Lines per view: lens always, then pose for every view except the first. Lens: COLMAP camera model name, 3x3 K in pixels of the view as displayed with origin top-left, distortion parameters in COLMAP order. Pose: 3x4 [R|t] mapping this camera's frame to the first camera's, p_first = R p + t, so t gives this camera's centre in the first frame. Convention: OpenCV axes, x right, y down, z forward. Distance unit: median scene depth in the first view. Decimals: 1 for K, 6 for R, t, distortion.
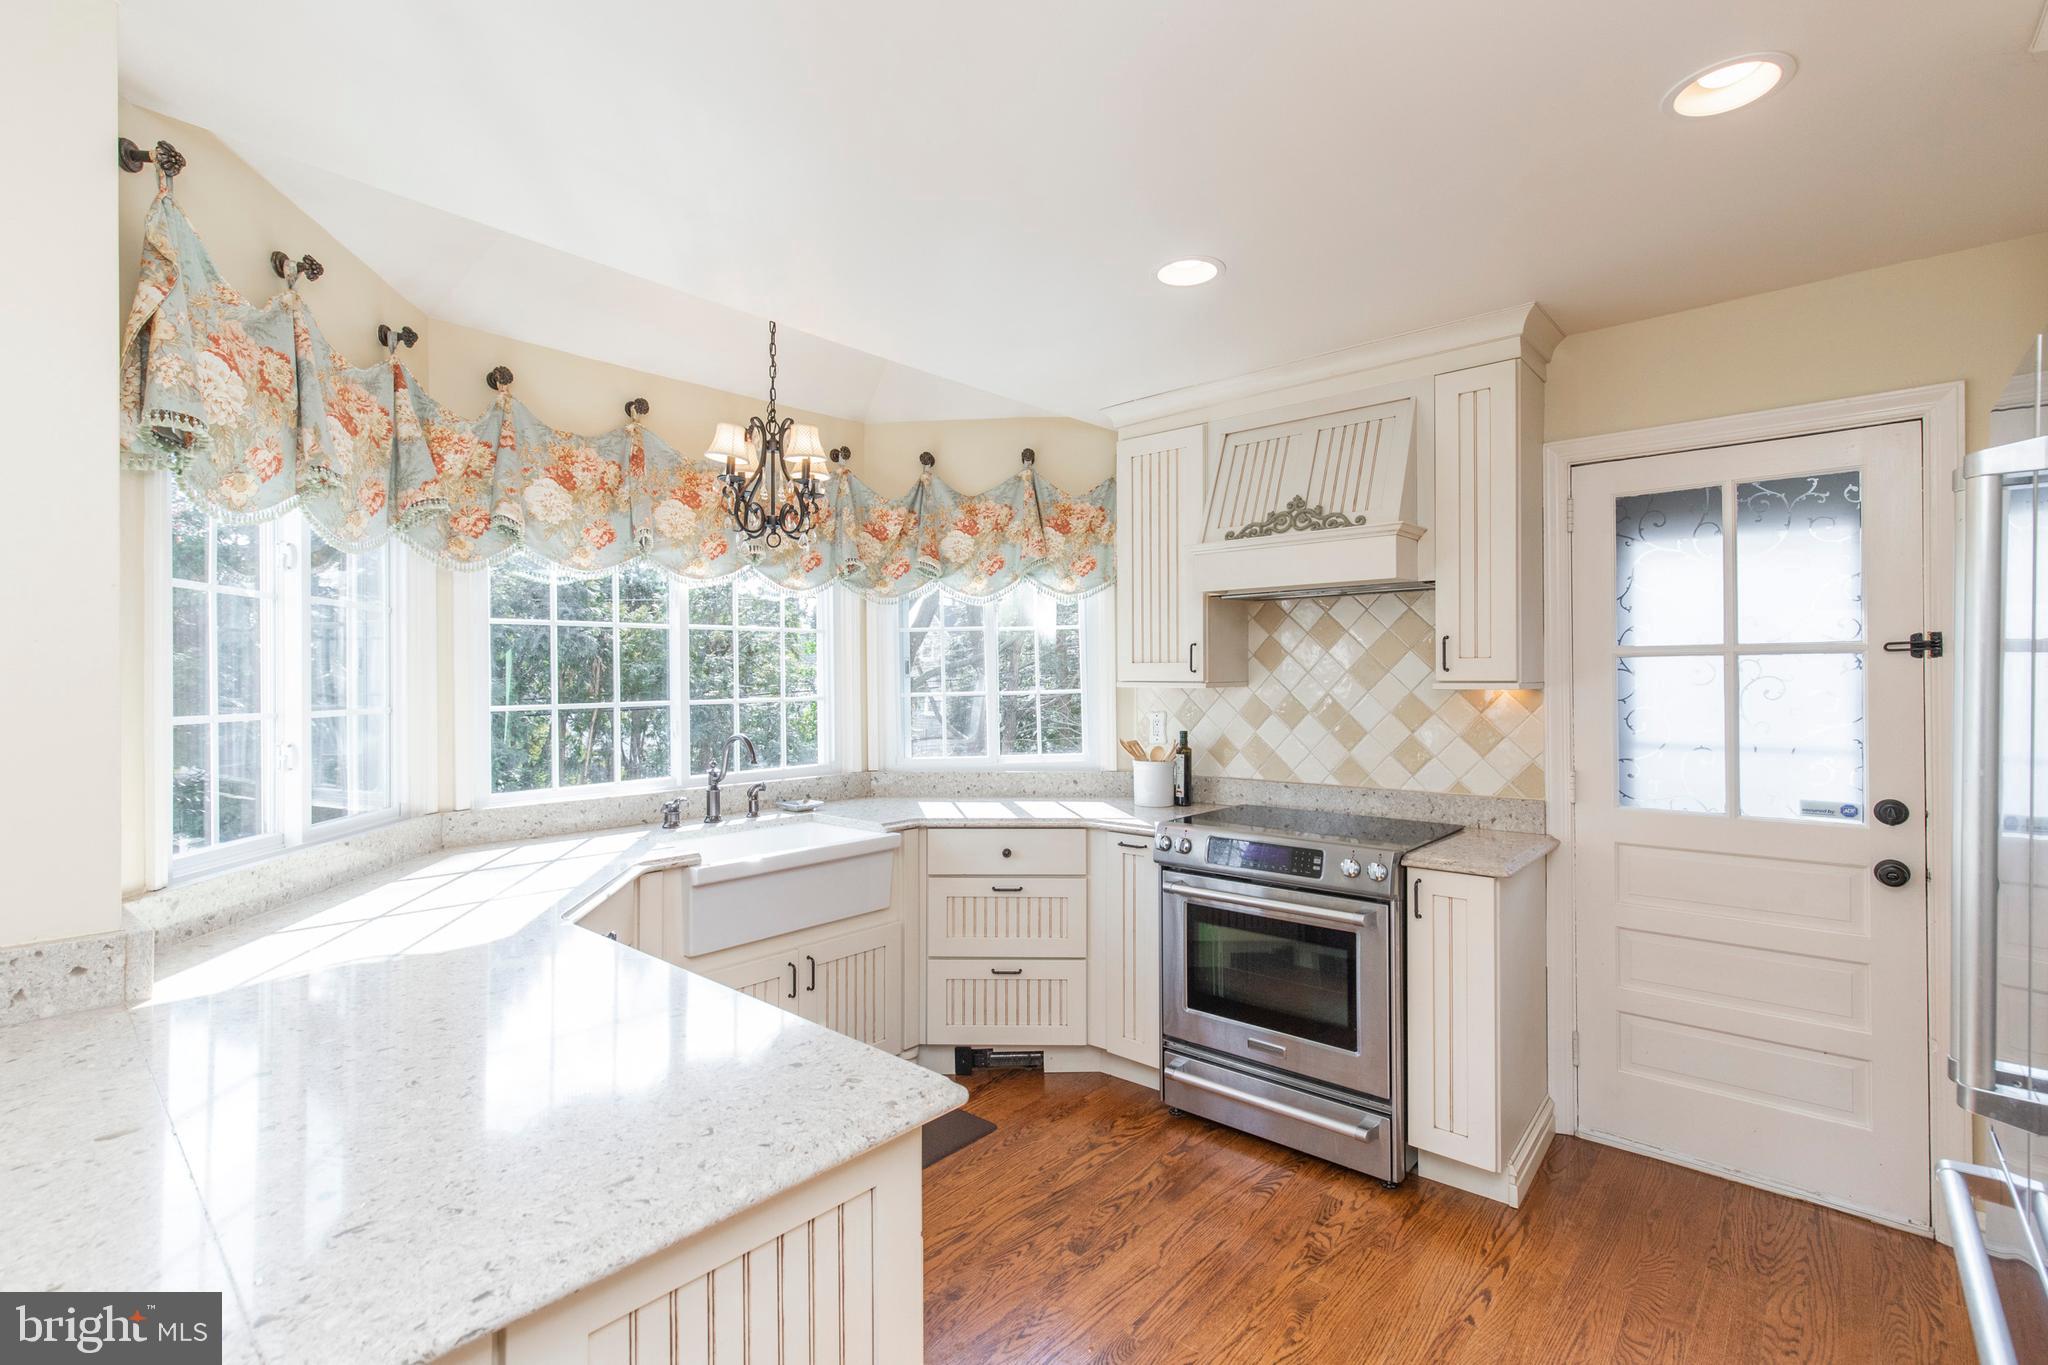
lens RADIAL K [[920.8, 0, 1024.0], [0, 920.8, 682.5], [0, 0, 1]] dist [0.006667, -0.000980]
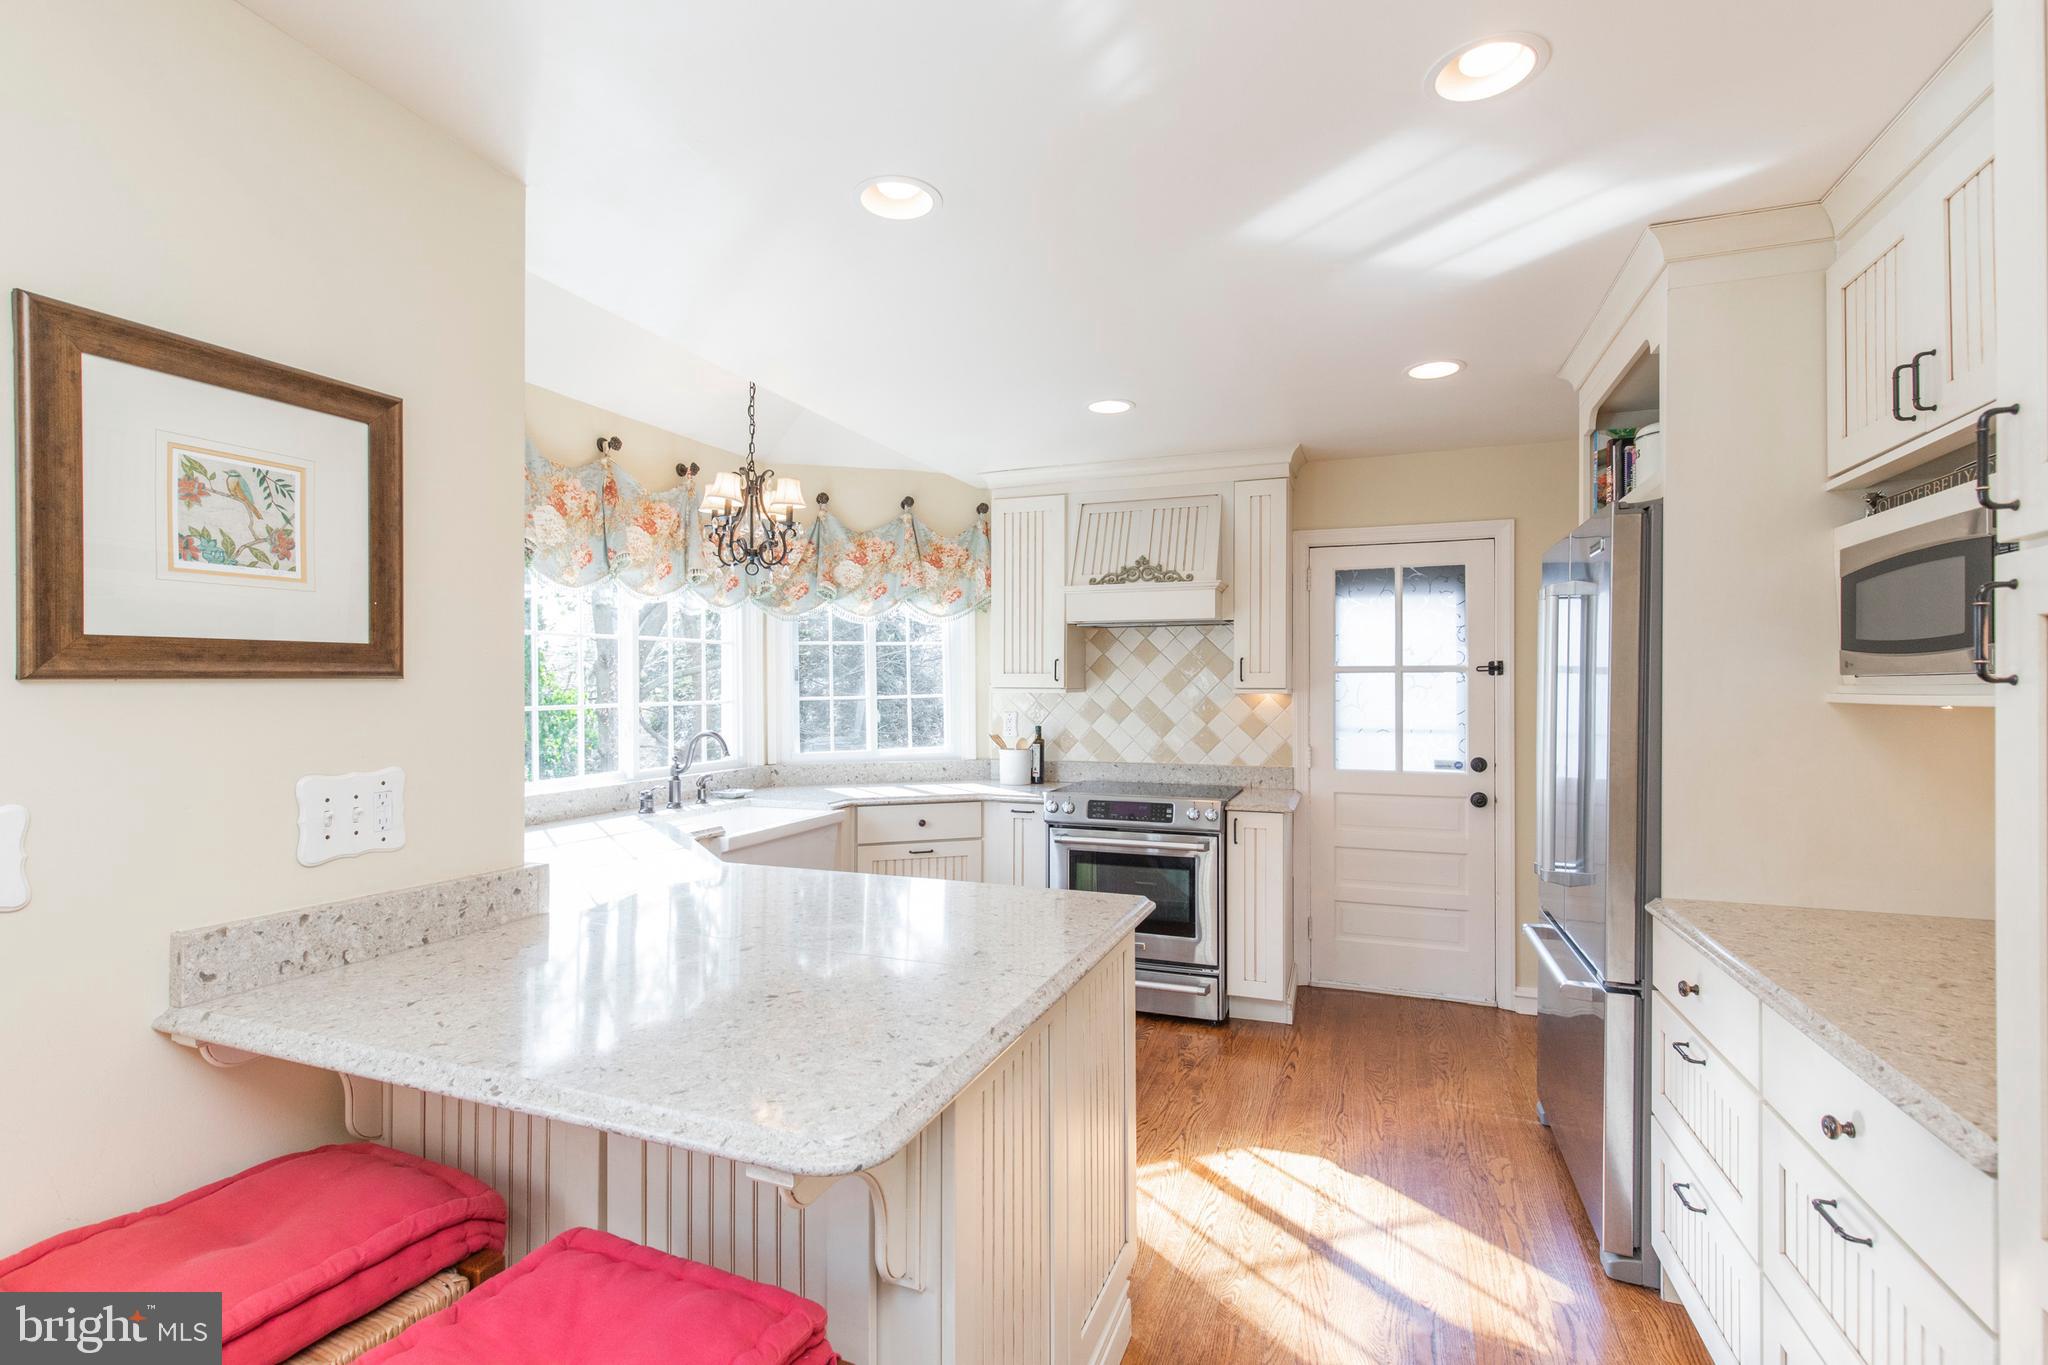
lens RADIAL K [[935.5, 0, 1000.8], [0, 935.5, 690.4], [0, 0, 1]] dist [0.007991, -0.000556]
pose [[0.940828, 0.003006, 0.338872, -0.381540], [-0.003033, 0.999995, -0.000450, 0.003845], [-0.338872, -0.000604, 0.940832, -0.264636]]
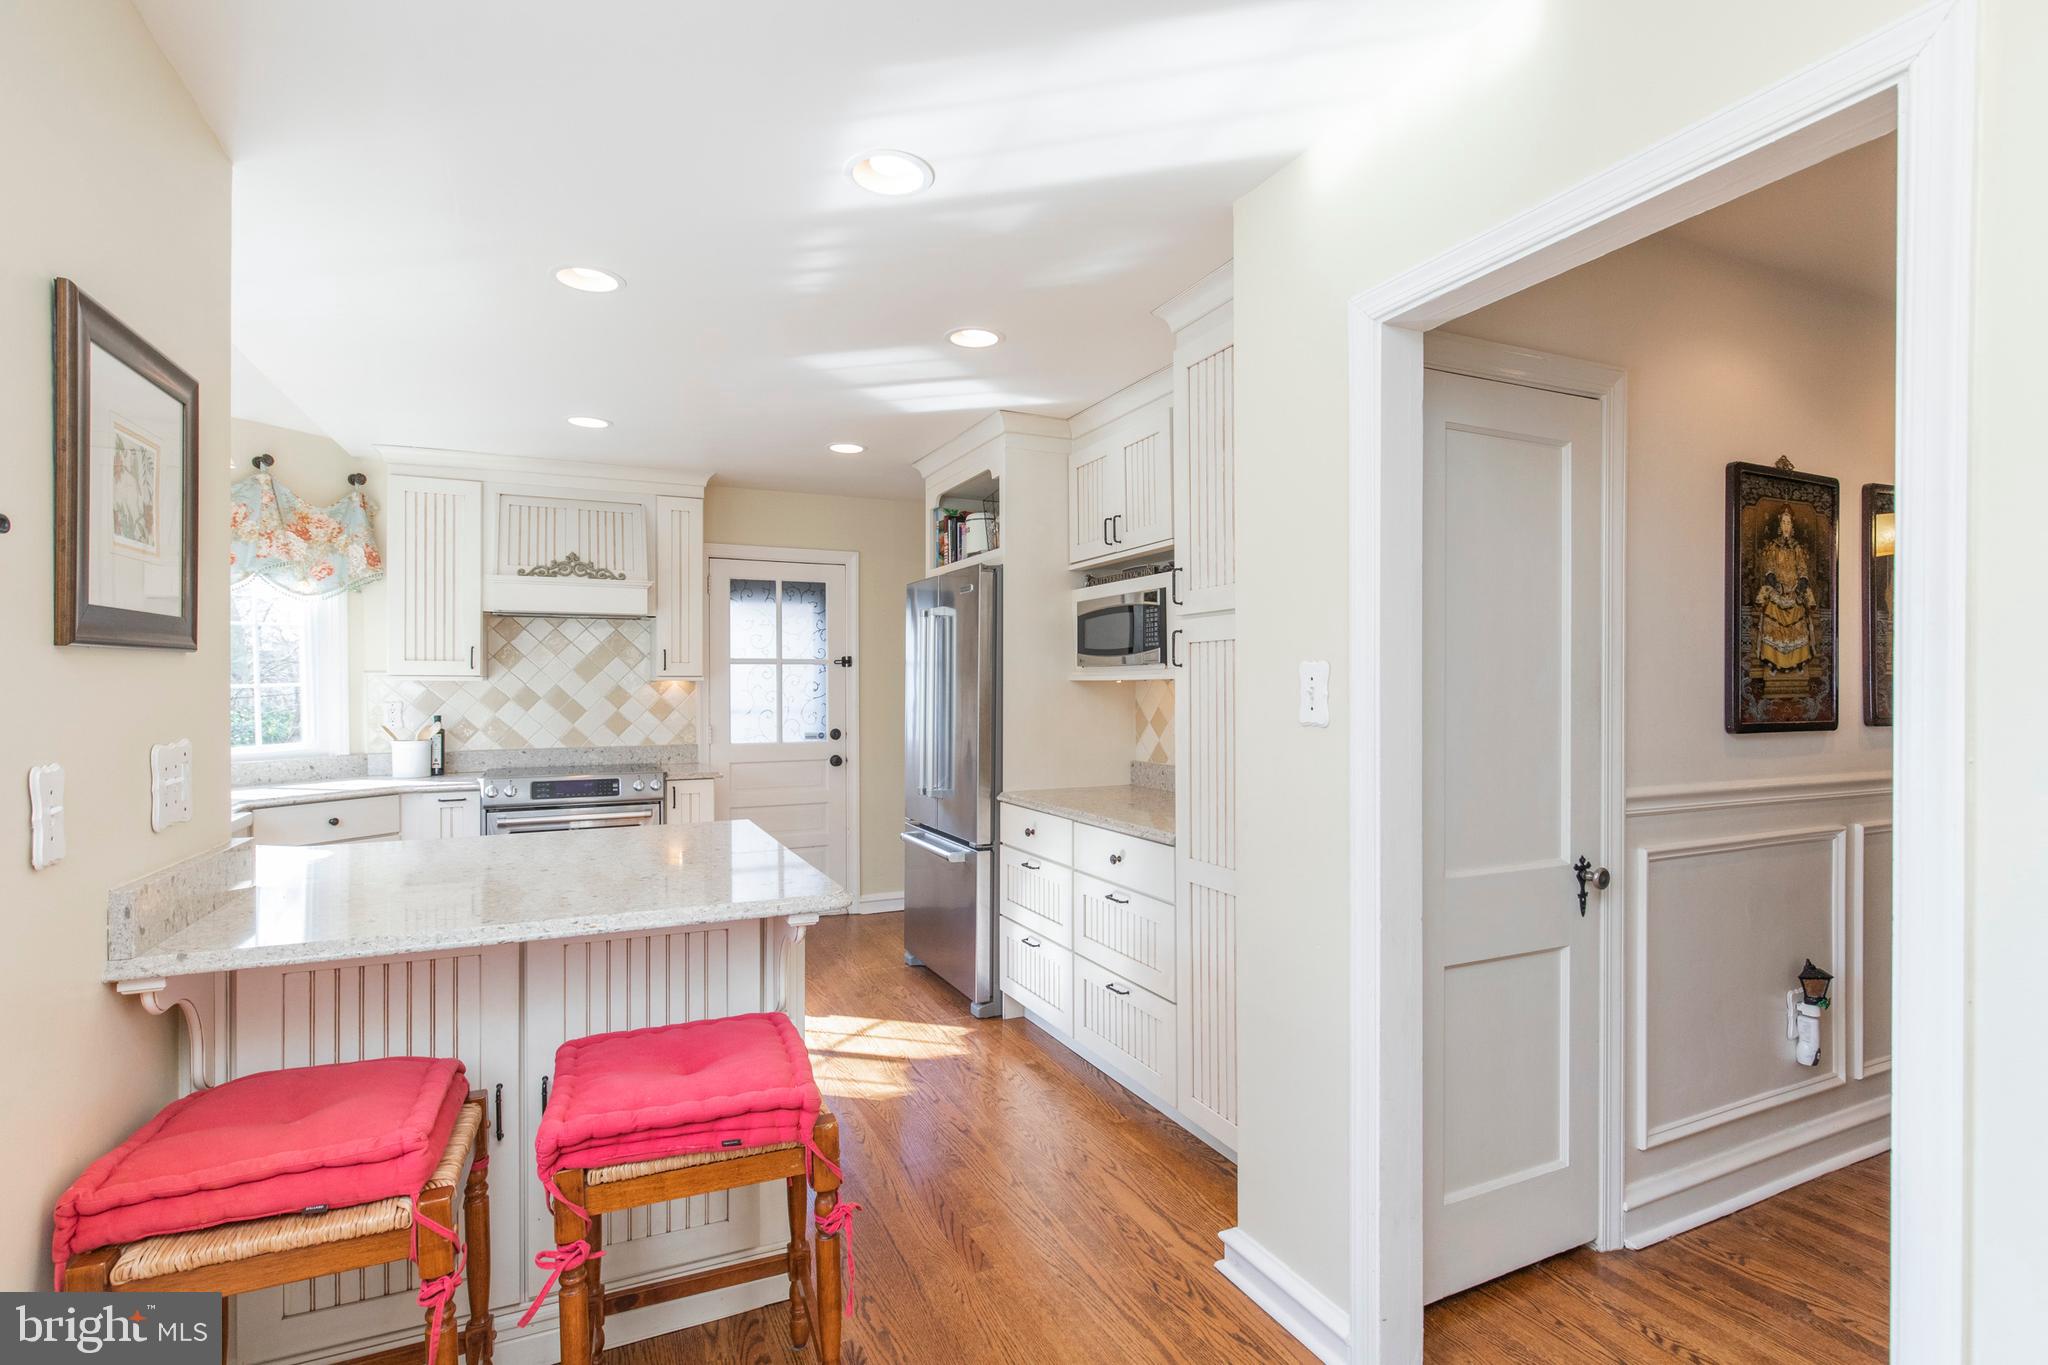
lens RADIAL K [[1016.4, 0, 1024.6], [0, 1016.4, 693.0], [0, 0, 1]] dist [-0.001840, -0.000105]
pose [[0.397526, -0.005014, 0.917577, -0.915526], [0.002656, 0.999987, 0.004314, 0.021848], [-0.917587, 0.000722, 0.397535, -0.332361]]
